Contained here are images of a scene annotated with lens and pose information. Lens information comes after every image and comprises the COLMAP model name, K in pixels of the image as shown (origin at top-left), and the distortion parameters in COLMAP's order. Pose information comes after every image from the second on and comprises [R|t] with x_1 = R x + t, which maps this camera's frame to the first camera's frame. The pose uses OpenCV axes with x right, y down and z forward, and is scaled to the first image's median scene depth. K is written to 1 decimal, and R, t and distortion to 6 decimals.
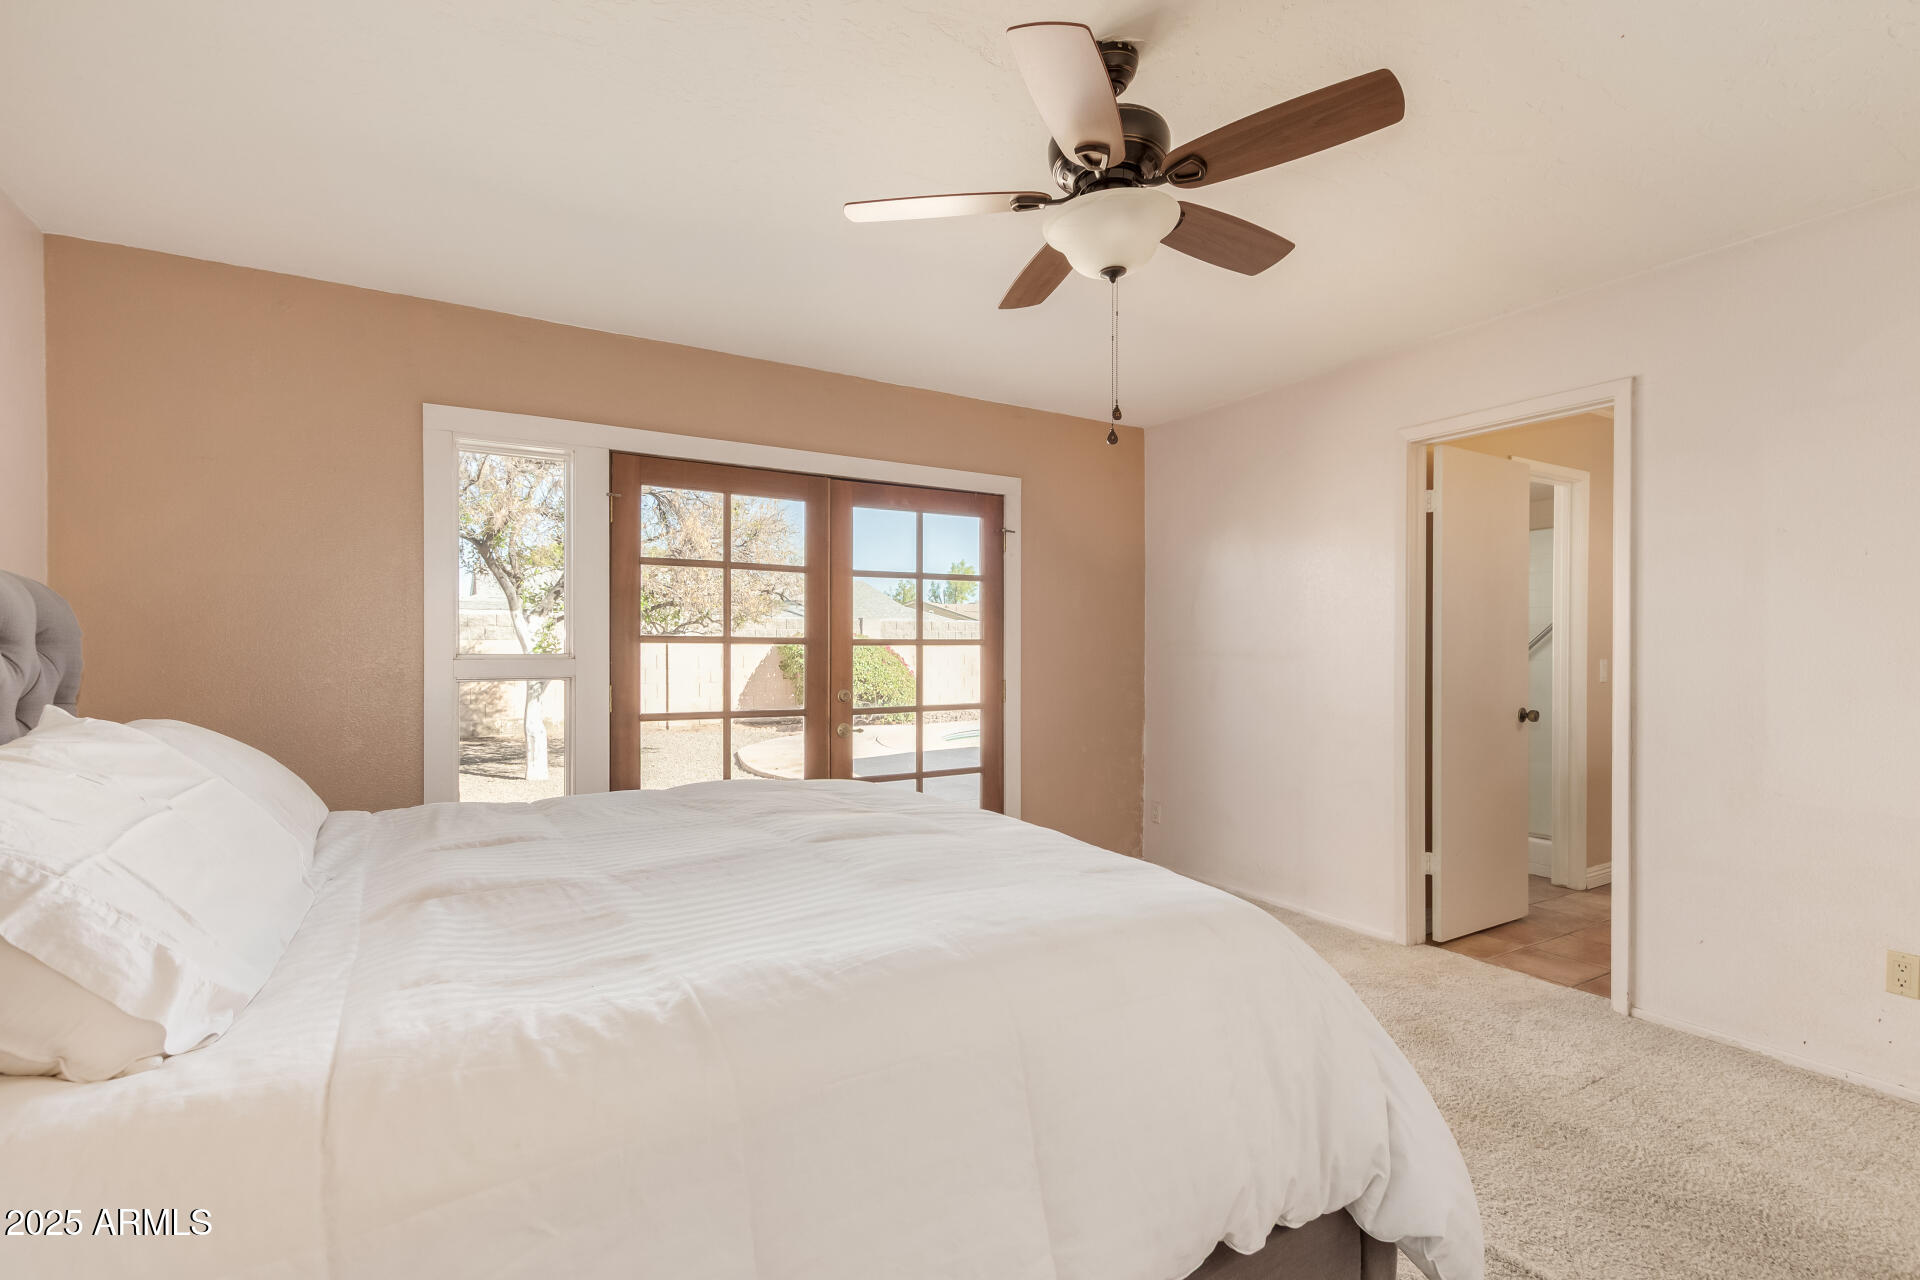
lens RADIAL K [[888.2, 0, 965.2], [0, 888.2, 648.7], [0, 0, 1]] dist [0.003788, -0.000355]
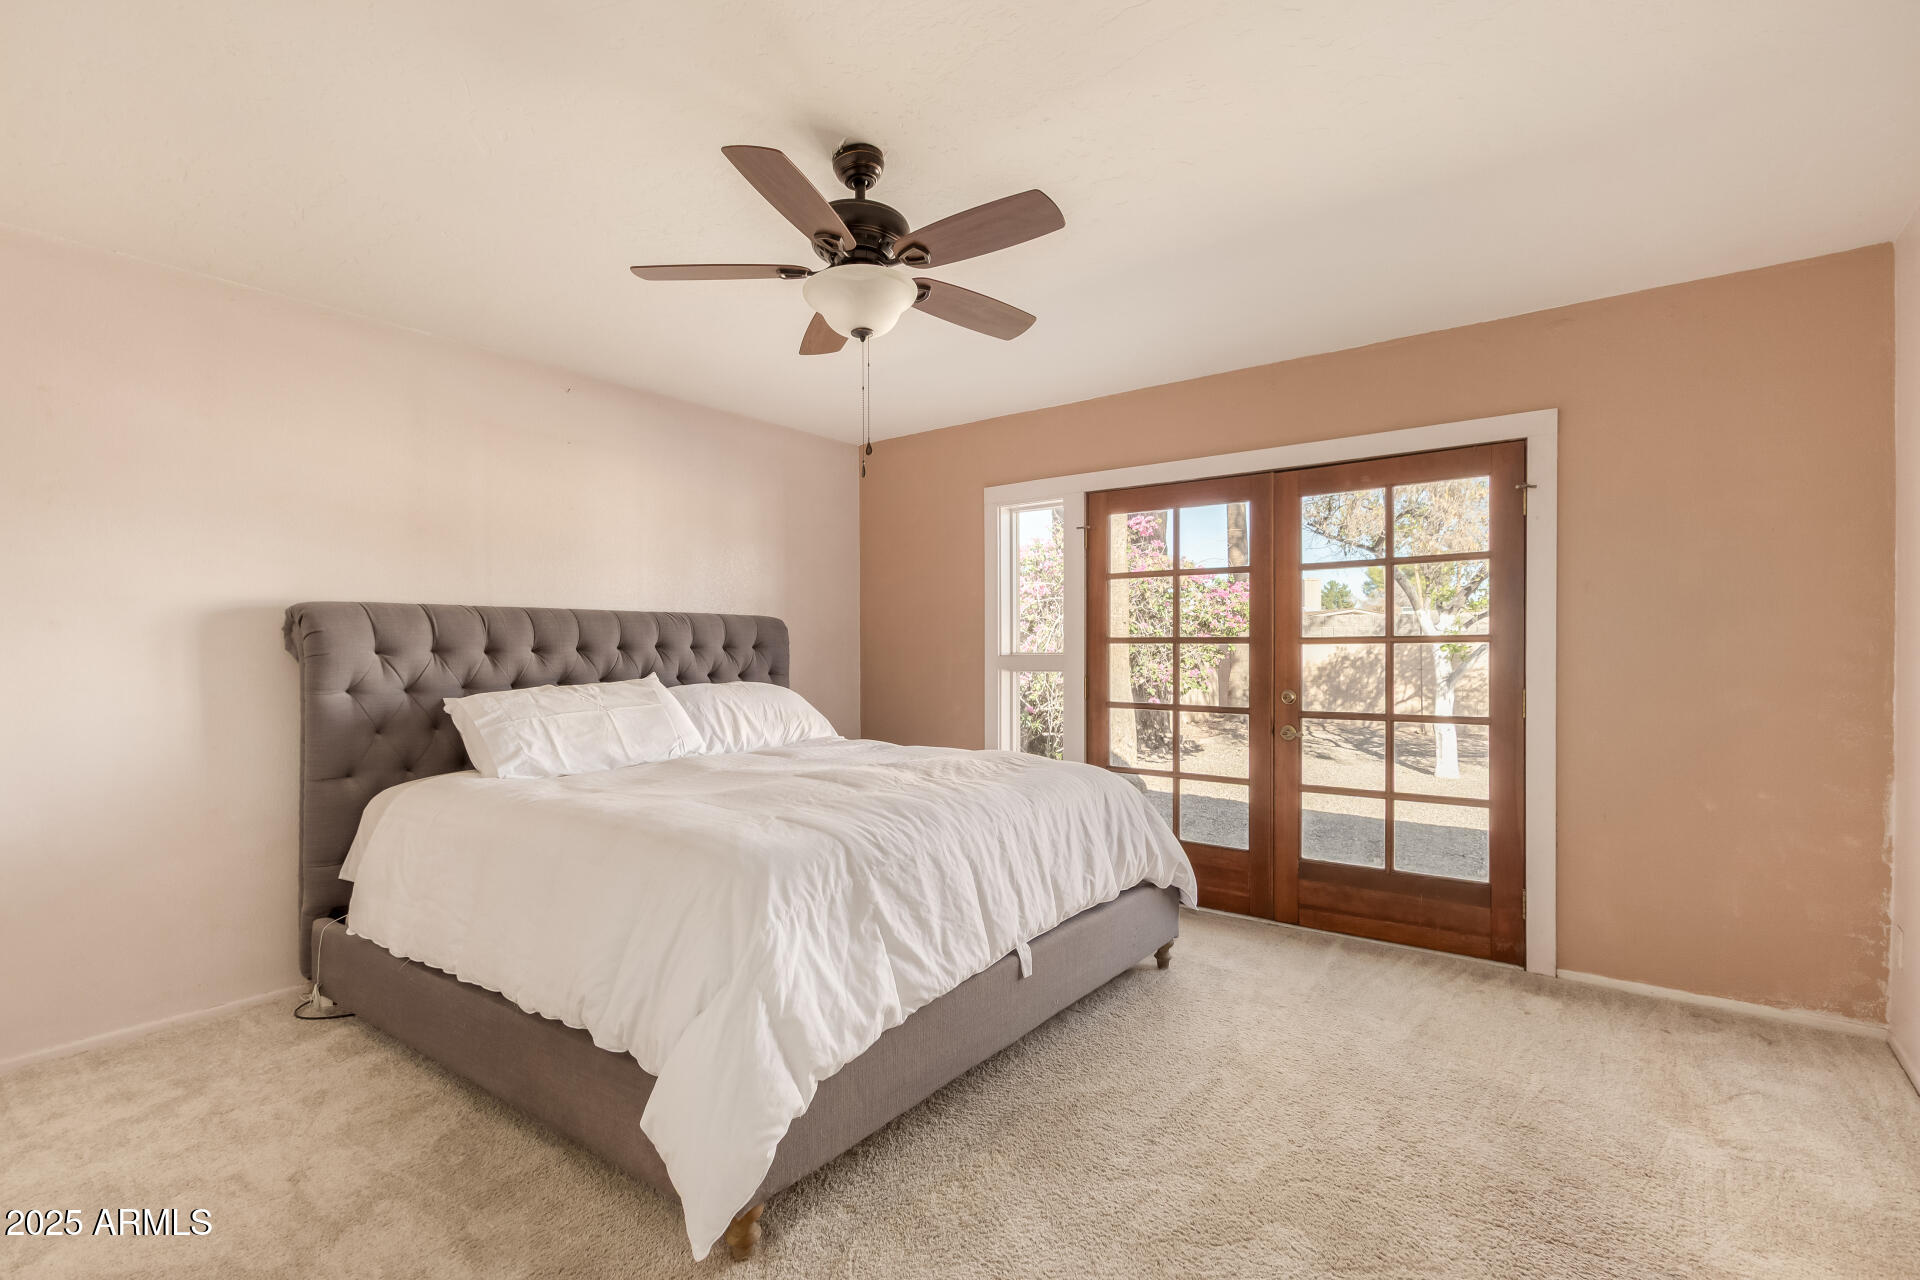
lens RADIAL K [[888.2, 0, 965.2], [0, 888.2, 648.7], [0, 0, 1]] dist [0.003788, -0.000355]
pose [[0.361419, -0.002079, -0.932401, 0.629812], [0.004320, 0.999991, -0.000555, 0.000008], [0.932393, -0.003828, 0.361425, 0.332297]]
